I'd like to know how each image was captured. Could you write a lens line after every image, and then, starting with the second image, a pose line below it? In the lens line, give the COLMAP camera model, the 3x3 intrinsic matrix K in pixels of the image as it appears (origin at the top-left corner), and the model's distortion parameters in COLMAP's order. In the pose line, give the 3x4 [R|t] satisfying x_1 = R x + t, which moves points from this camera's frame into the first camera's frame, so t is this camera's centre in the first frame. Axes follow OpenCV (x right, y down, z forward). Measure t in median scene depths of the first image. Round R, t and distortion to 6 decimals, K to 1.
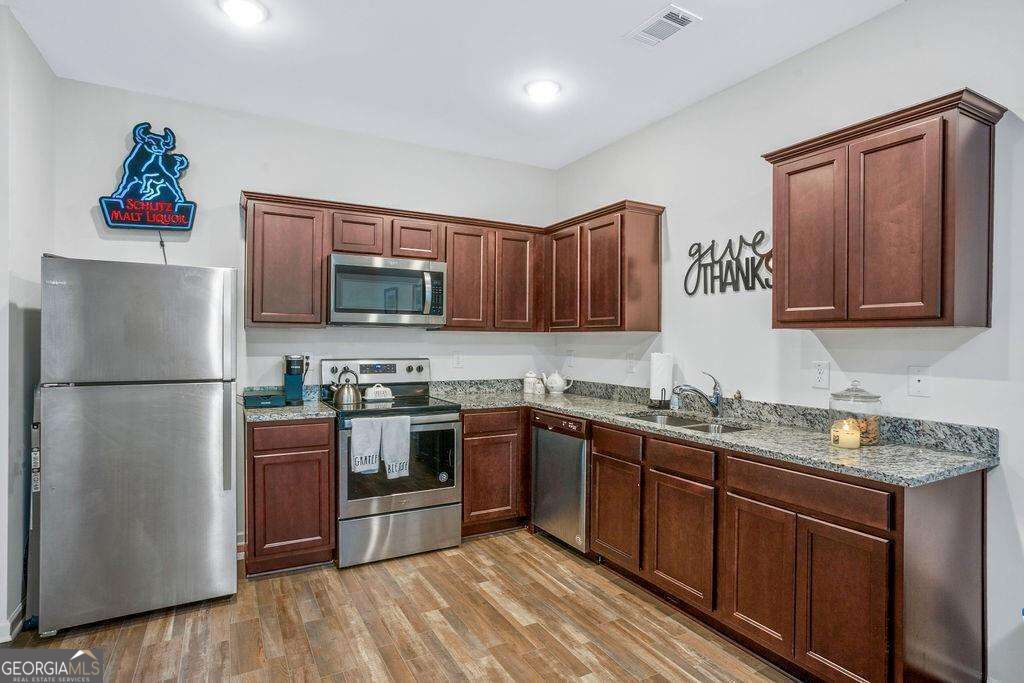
lens RADIAL K [[534.1, 0, 503.6], [0, 534.1, 342.0], [0, 0, 1]] dist [-0.000709, 0.000965]
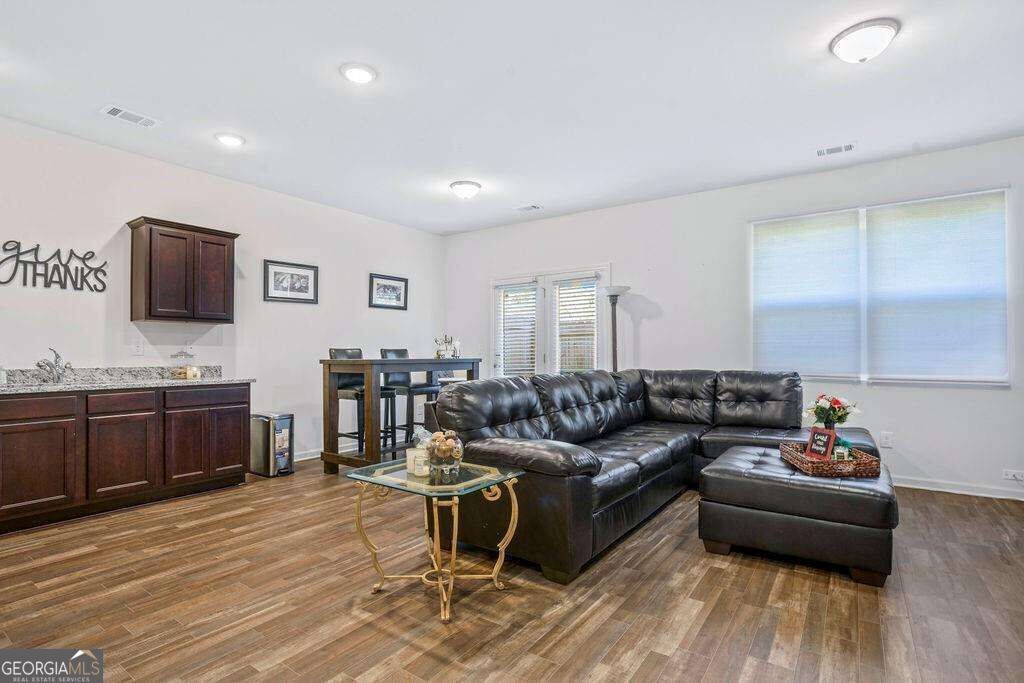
lens RADIAL K [[505.5, 0, 510.6], [0, 505.5, 348.5], [0, 0, 1]] dist [-0.038107, 0.014150]
pose [[-0.436480, 0.000778, 0.899714, -1.168165], [0.000028, 1.000000, -0.000851, 0.055699], [-0.899714, -0.000346, -0.436480, 0.526513]]
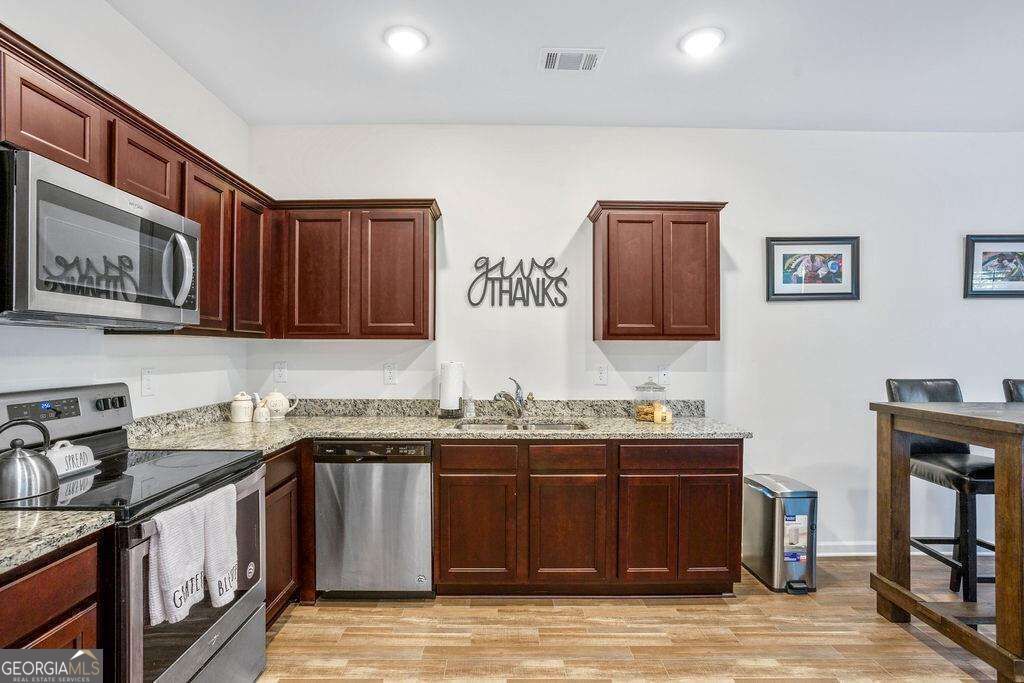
lens RADIAL K [[505.5, 0, 505.7], [0, 505.5, 347.3], [0, 0, 1]] dist [-0.038107, 0.014150]
pose [[0.478010, -0.004107, 0.878345, -0.535102], [0.002942, 0.999991, 0.003075, -0.009562], [-0.878349, 0.001115, 0.478018, 0.516673]]
